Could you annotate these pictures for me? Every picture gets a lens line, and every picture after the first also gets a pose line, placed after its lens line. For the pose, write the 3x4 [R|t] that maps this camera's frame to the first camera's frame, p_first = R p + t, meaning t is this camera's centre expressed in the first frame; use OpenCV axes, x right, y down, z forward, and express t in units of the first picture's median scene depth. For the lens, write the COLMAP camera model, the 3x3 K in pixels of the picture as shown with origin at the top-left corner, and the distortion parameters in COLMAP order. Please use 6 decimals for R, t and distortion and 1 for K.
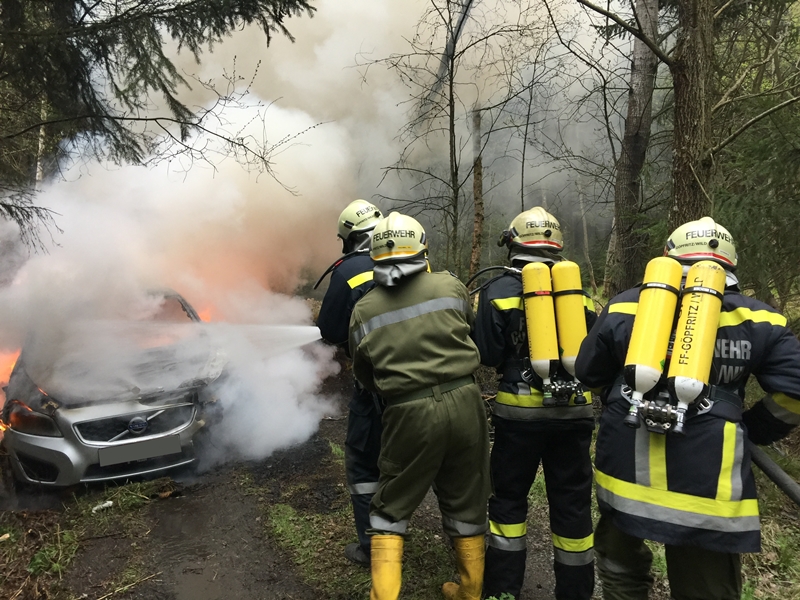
lens RADIAL K [[666.0, 0, 400.0], [0, 666.0, 300.0], [0, 0, 1]] dist [0.043409, -0.141710]
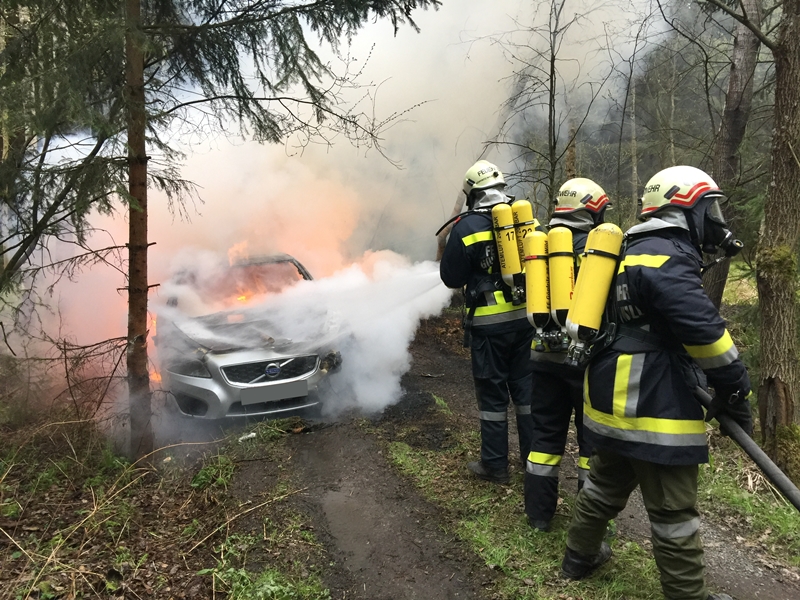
lens RADIAL K [[674.4, 0, 400.0], [0, 674.4, 300.0], [0, 0, 1]] dist [0.076019, -0.136441]
pose [[0.993771, 0.022981, -0.109049, -0.052473], [-0.018368, 0.998901, 0.043115, 0.011897], [0.109920, -0.040844, 0.993101, -0.141889]]
